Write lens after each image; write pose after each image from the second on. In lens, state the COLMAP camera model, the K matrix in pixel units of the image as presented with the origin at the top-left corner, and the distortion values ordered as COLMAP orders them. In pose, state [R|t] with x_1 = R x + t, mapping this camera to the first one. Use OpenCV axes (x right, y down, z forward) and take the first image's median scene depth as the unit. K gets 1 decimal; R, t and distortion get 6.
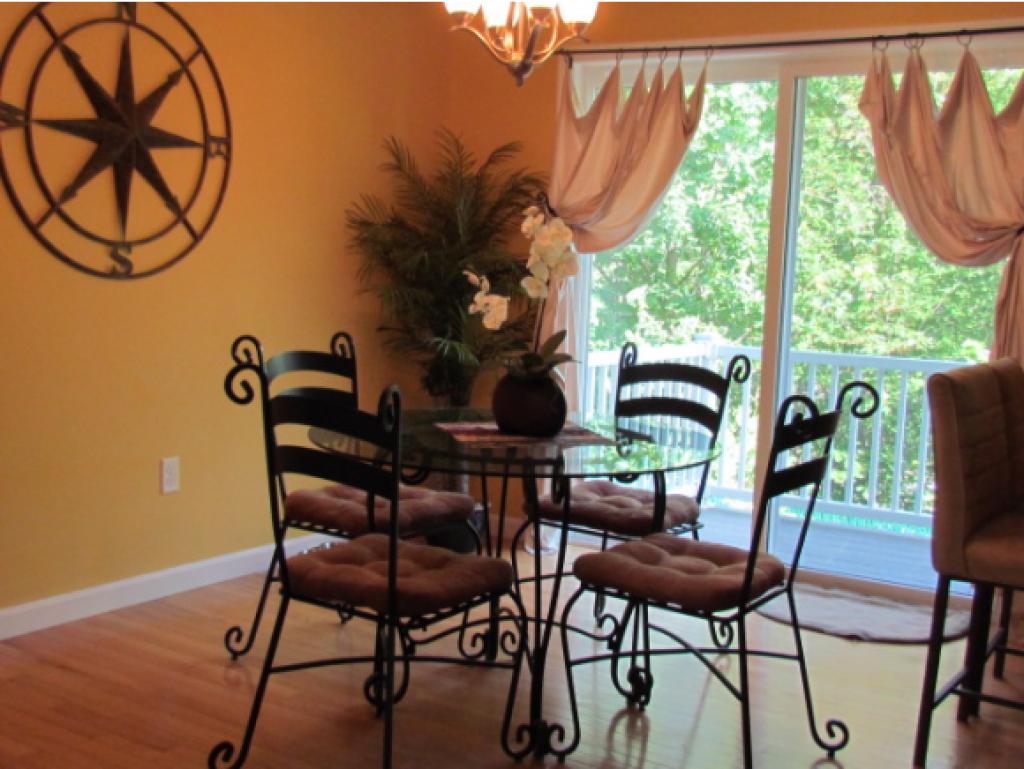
lens RADIAL K [[1214.5, 0, 517.3], [0, 1214.5, 386.4], [0, 0, 1]] dist [-0.047216, 0.035384]
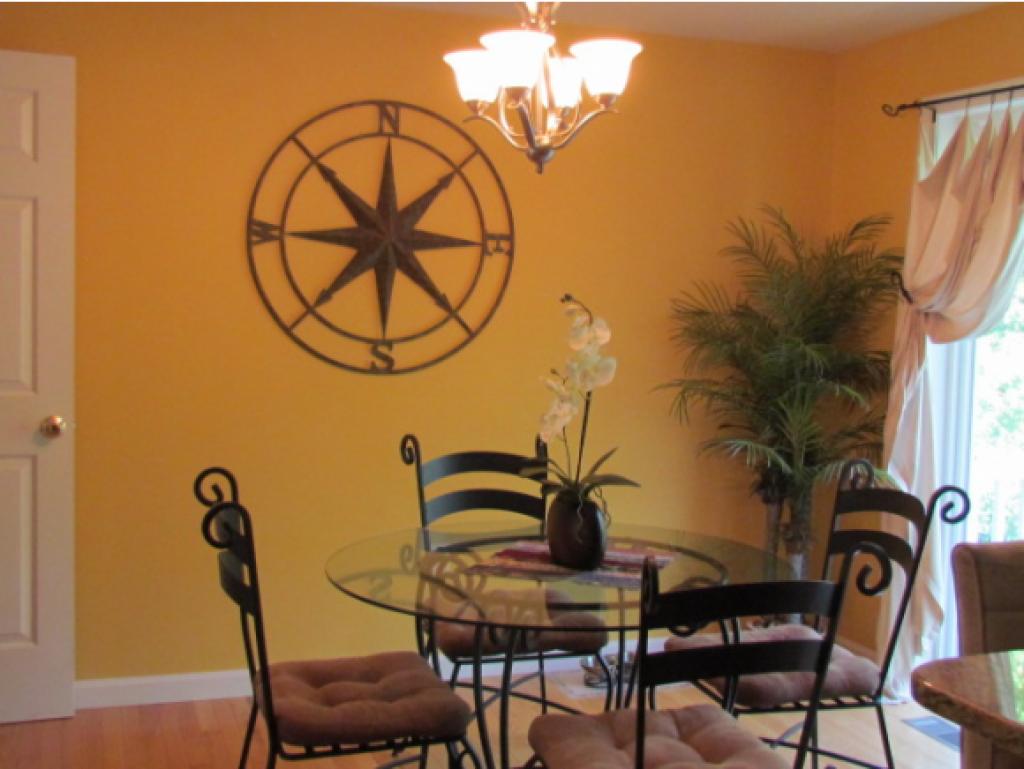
lens RADIAL K [[1214.5, 0, 517.3], [0, 1214.5, 386.4], [0, 0, 1]] dist [-0.047216, 0.035384]
pose [[0.797410, 0.018256, -0.603162, 0.401262], [-0.052594, 0.997841, -0.039330, -0.041530], [0.601142, 0.063085, 0.796648, 0.215585]]
